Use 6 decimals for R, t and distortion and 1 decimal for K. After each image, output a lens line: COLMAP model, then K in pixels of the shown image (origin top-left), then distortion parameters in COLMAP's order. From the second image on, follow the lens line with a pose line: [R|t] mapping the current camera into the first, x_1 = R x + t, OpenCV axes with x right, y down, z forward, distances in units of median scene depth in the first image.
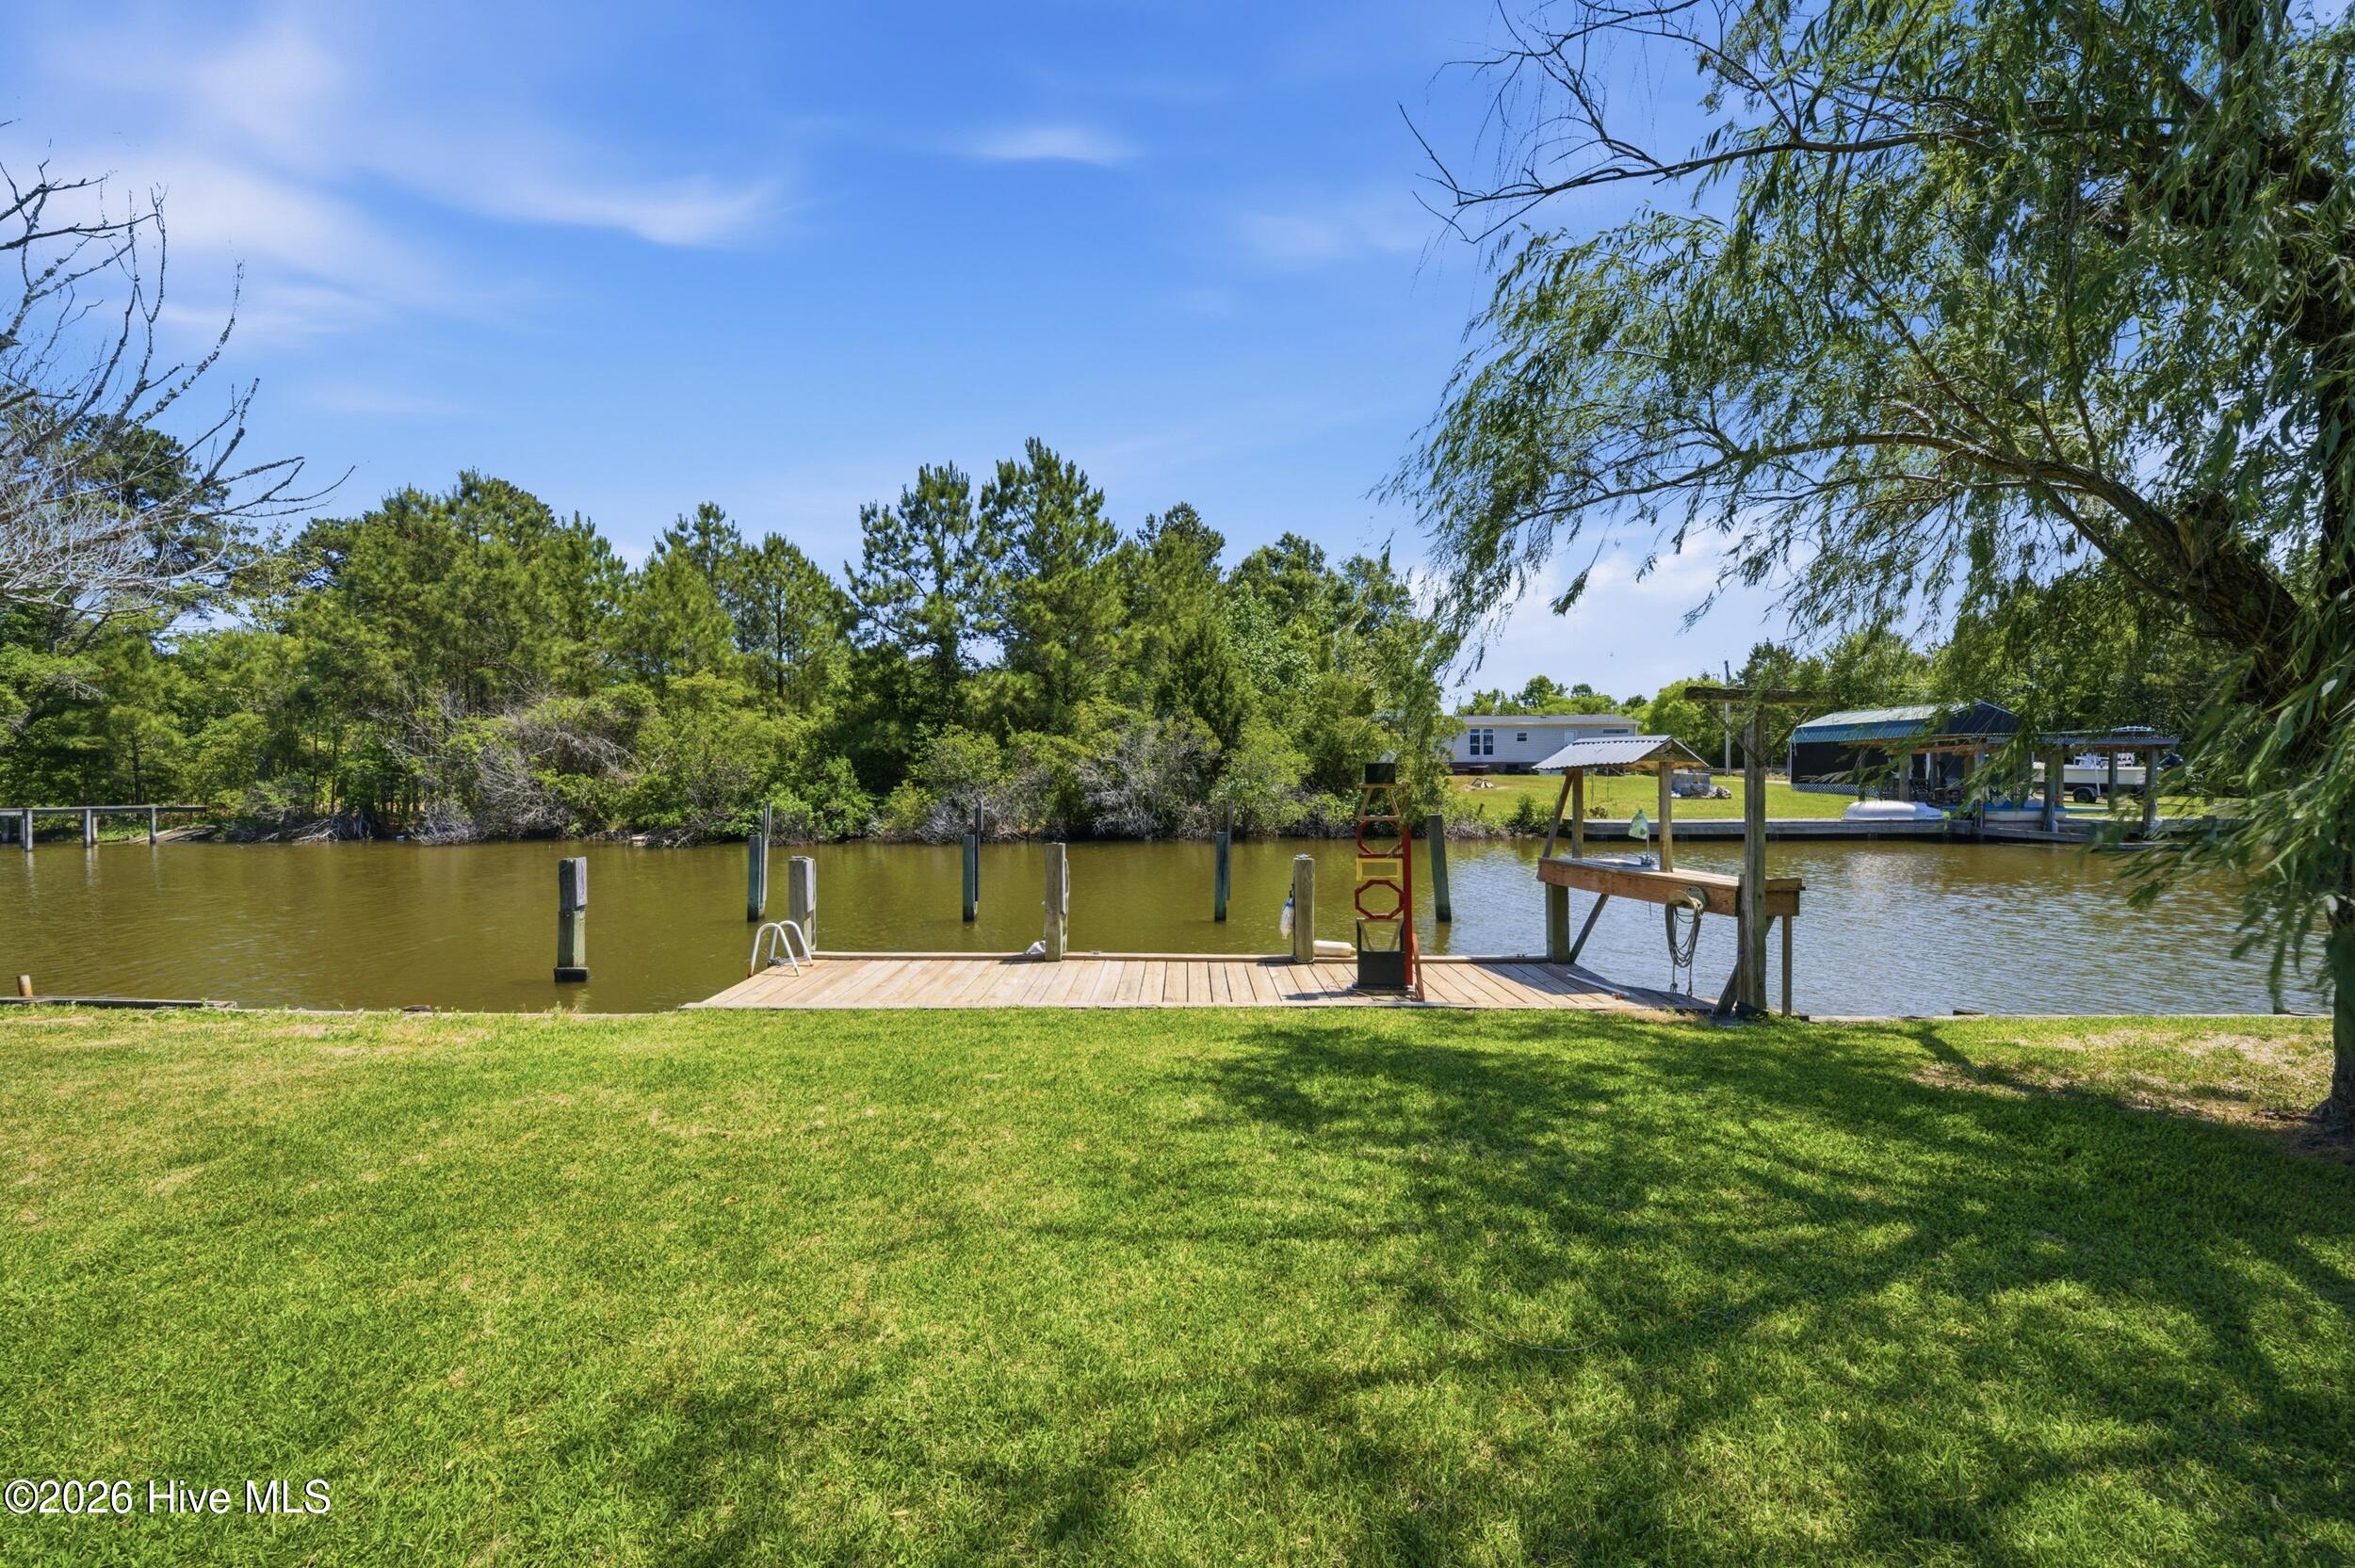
lens RADIAL K [[852.9, 0, 1187.6], [0, 852.9, 788.4], [0, 0, 1]] dist [-0.006406, -0.000529]
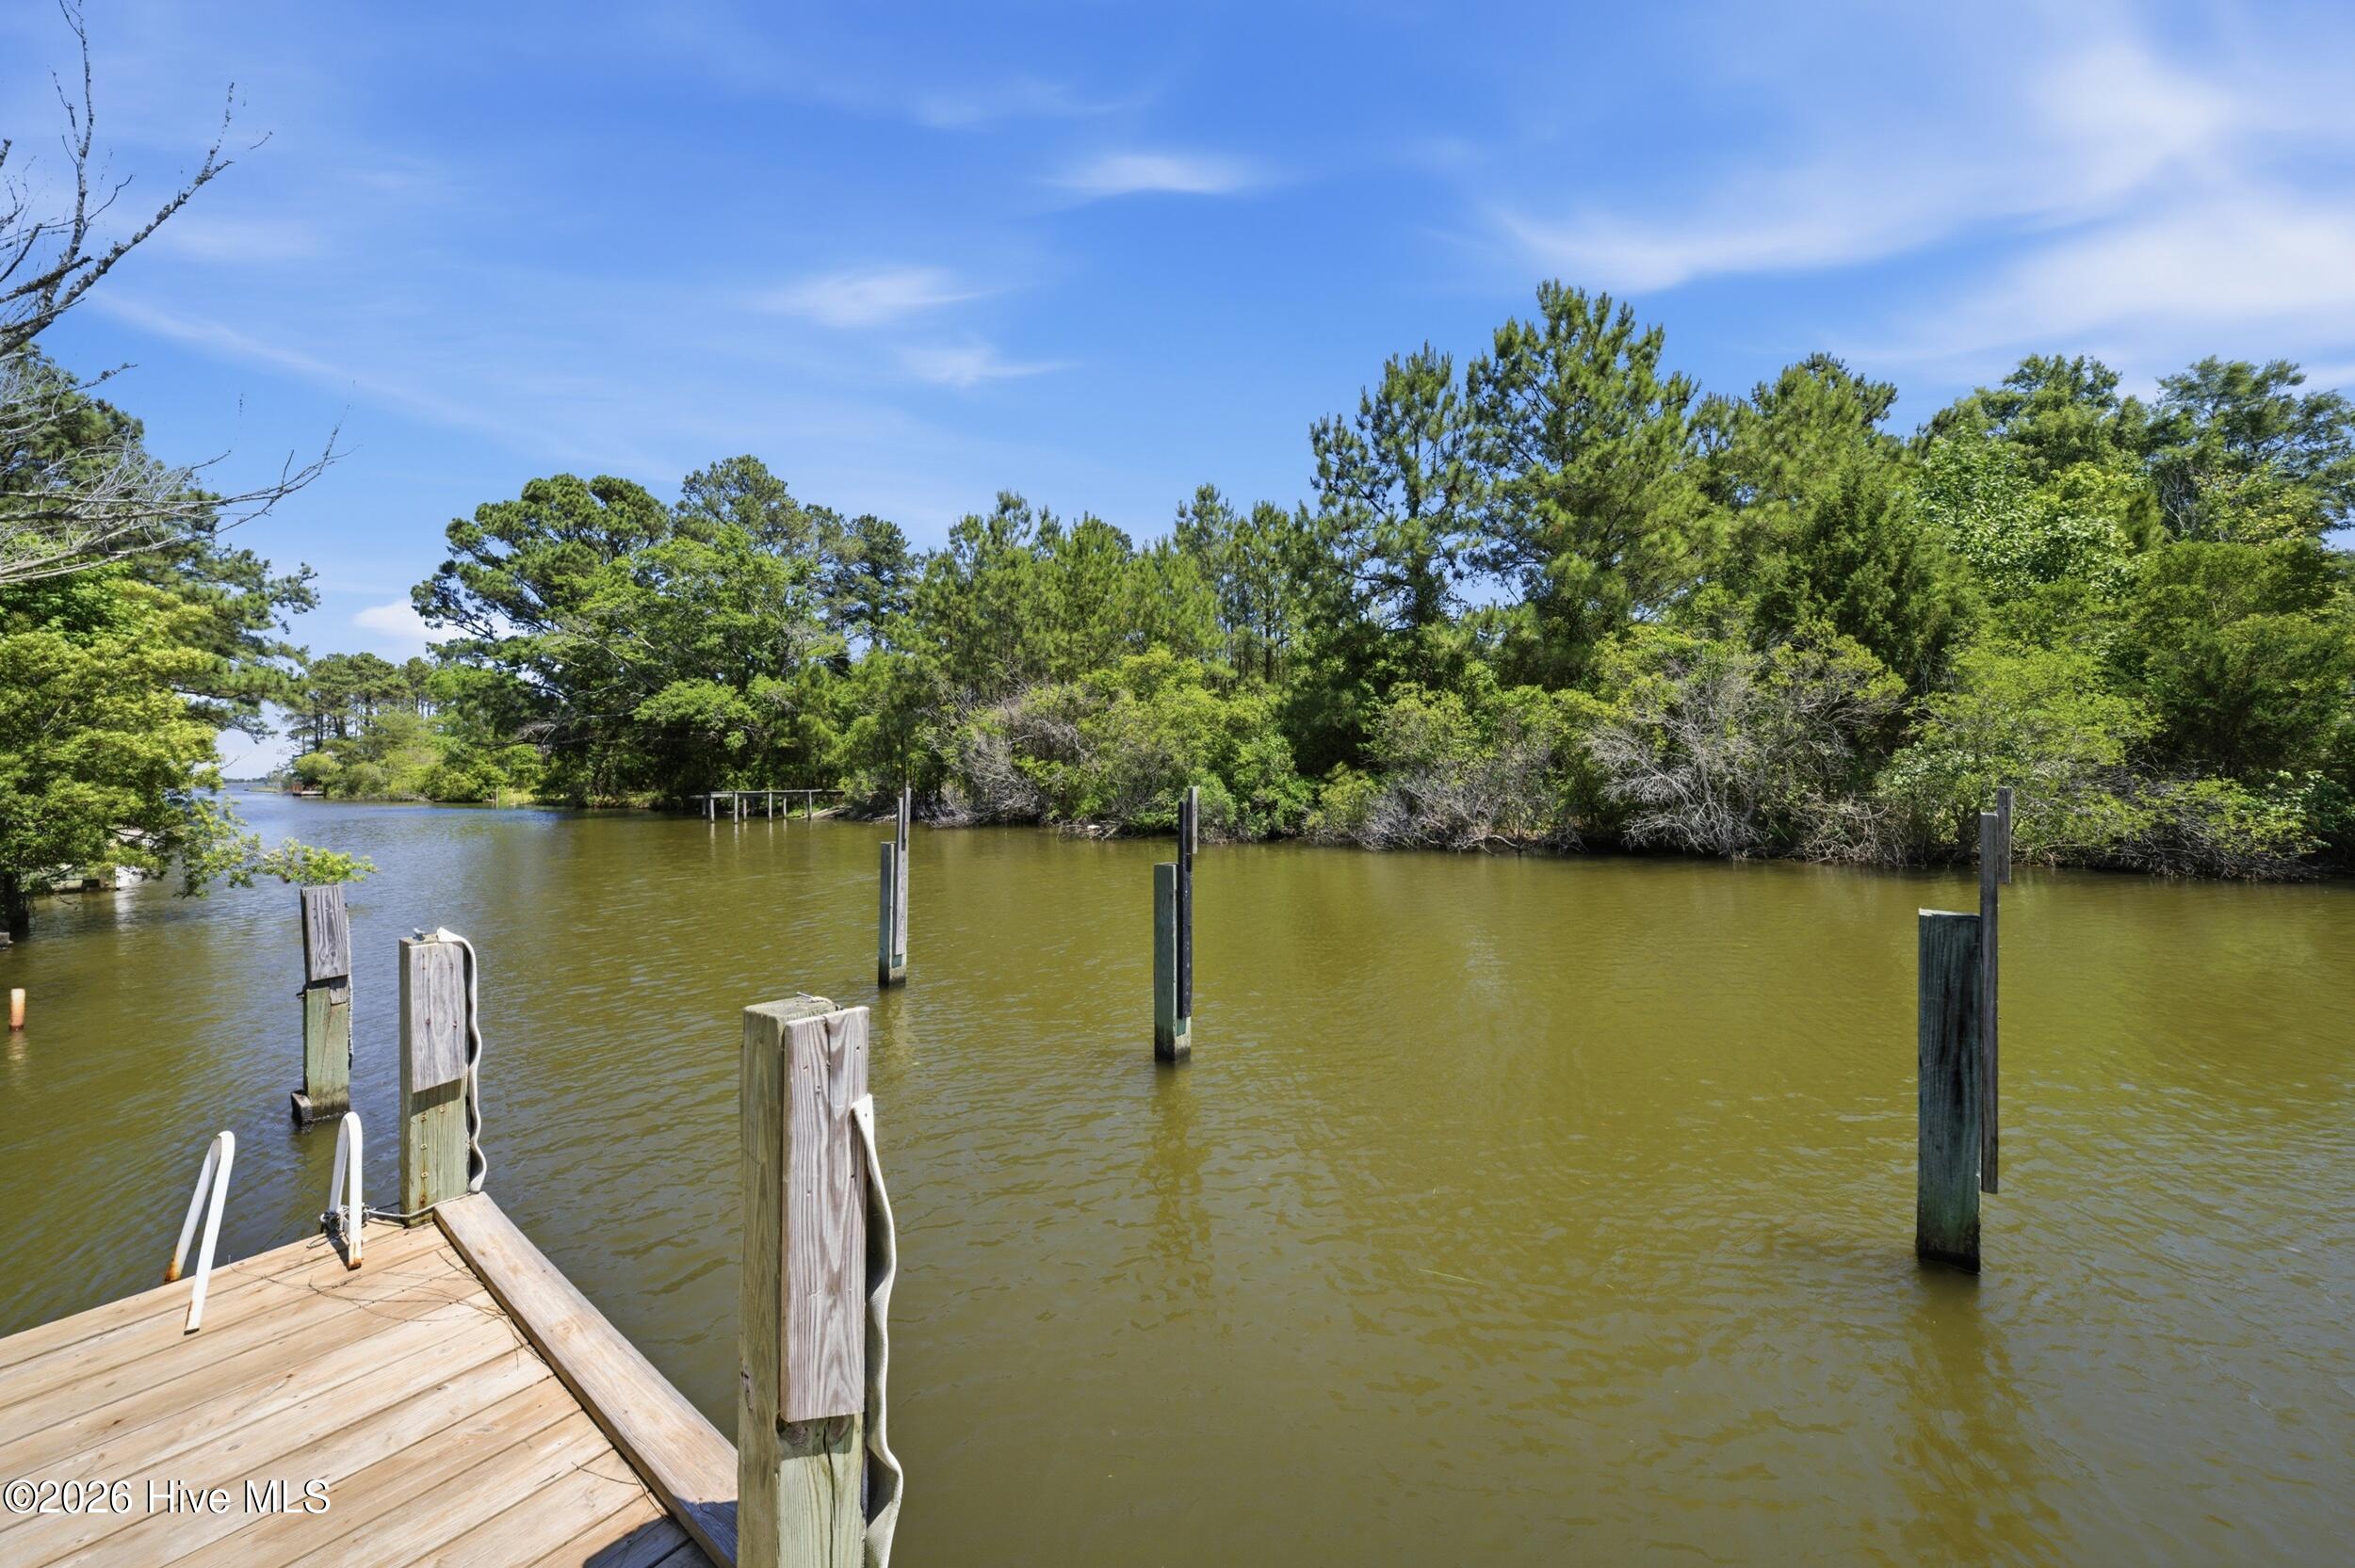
lens RADIAL K [[852.9, 0, 1158.1], [0, 852.9, 773.3], [0, 0, 1]] dist [-0.006406, -0.000529]
pose [[0.783124, -0.005651, -0.621840, 0.004602], [0.001945, 0.999976, -0.006638, 0.004341], [0.621862, 0.003989, 0.783116, 0.288053]]
